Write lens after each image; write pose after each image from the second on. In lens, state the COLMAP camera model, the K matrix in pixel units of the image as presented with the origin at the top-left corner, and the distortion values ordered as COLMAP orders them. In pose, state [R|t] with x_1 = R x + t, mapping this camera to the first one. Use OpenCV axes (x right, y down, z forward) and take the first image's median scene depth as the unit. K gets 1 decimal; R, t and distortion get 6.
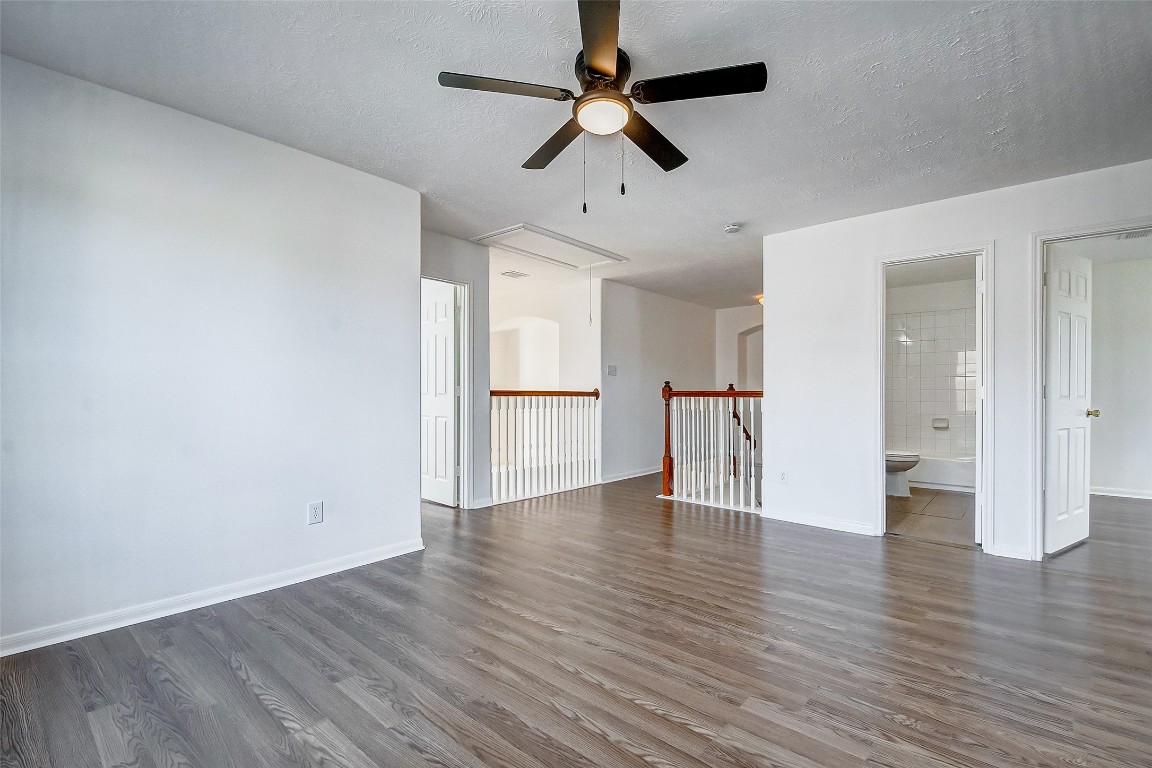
lens RADIAL K [[508.5, 0, 600.4], [0, 508.5, 389.0], [0, 0, 1]] dist [0.015434, -0.013613]
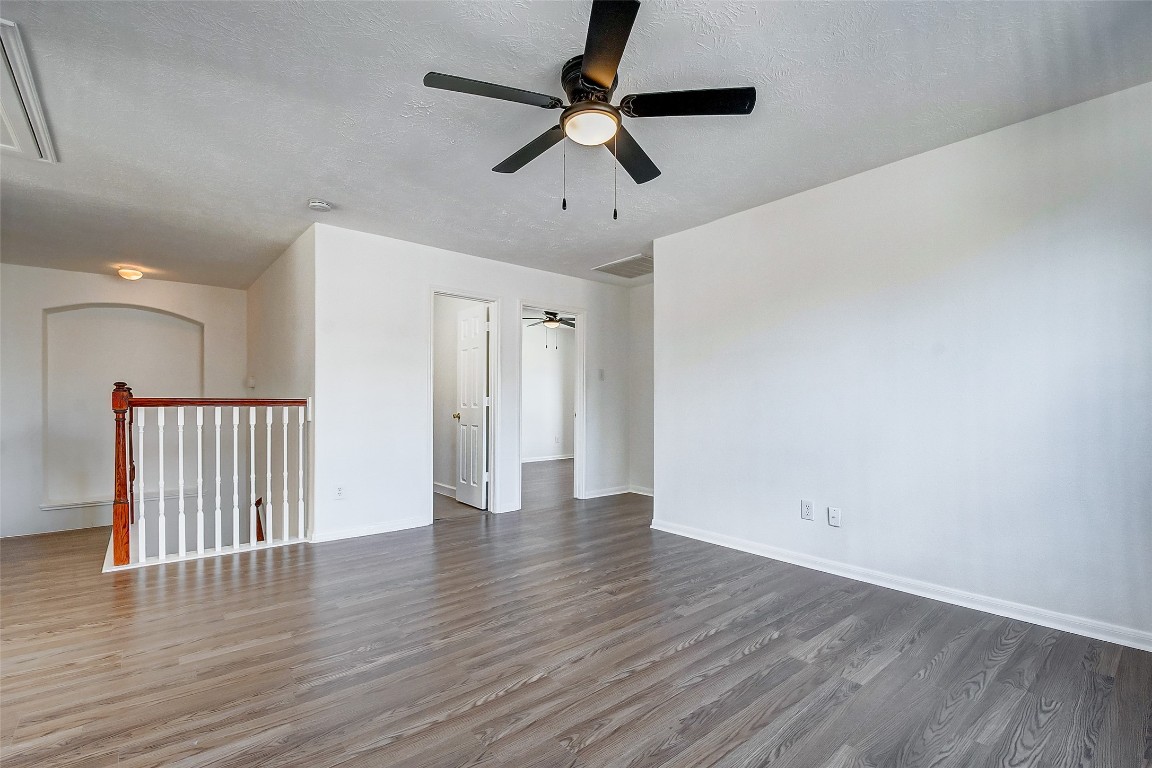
lens RADIAL K [[511.4, 0, 589.8], [0, 511.4, 395.2], [0, 0, 1]] dist [0.027945, -0.020300]
pose [[0.174759, 0.007242, 0.984585, -0.850330], [-0.005303, 0.999965, -0.006414, 0.003054], [-0.984597, -0.004100, 0.174791, 0.705910]]
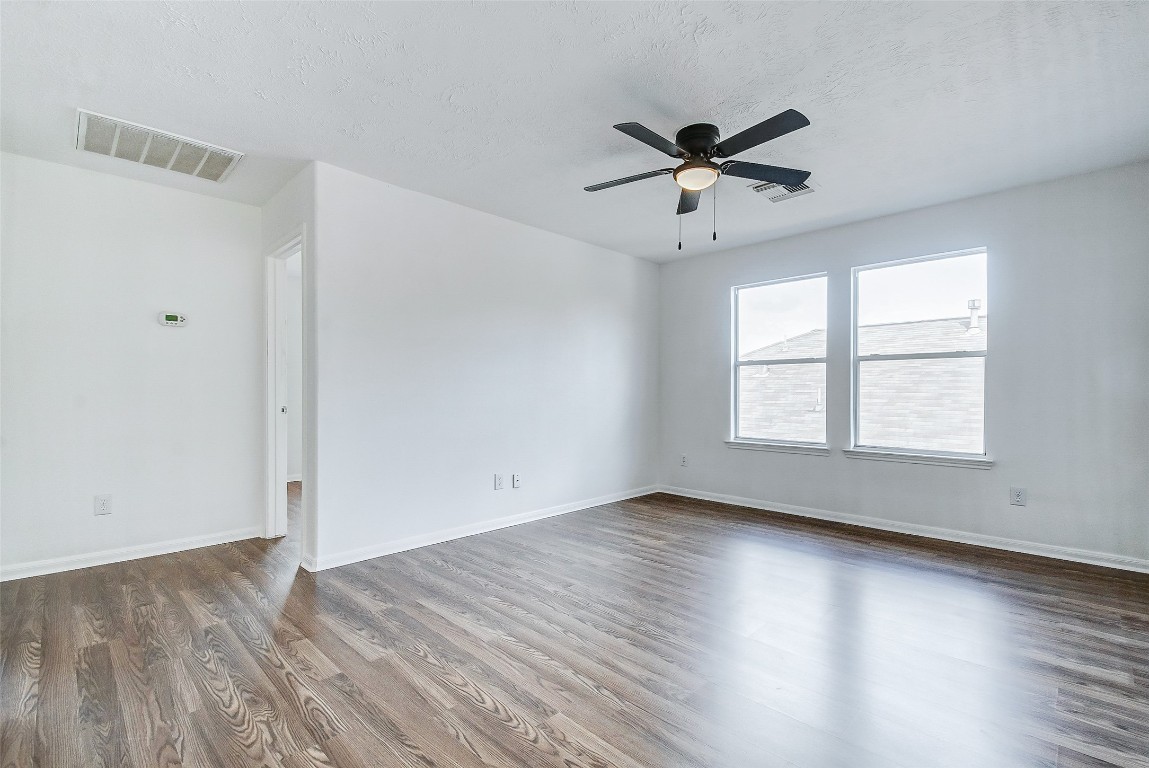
lens RADIAL K [[511.1, 0, 574.5], [0, 511.1, 384.0], [0, 0, 1]] dist [-0.124233, 0.025485]
pose [[-0.995655, -0.000076, 0.093119, 0.167061], [-0.001797, 0.999829, -0.018398, 0.003450], [-0.093101, -0.018485, -0.995485, 1.982769]]
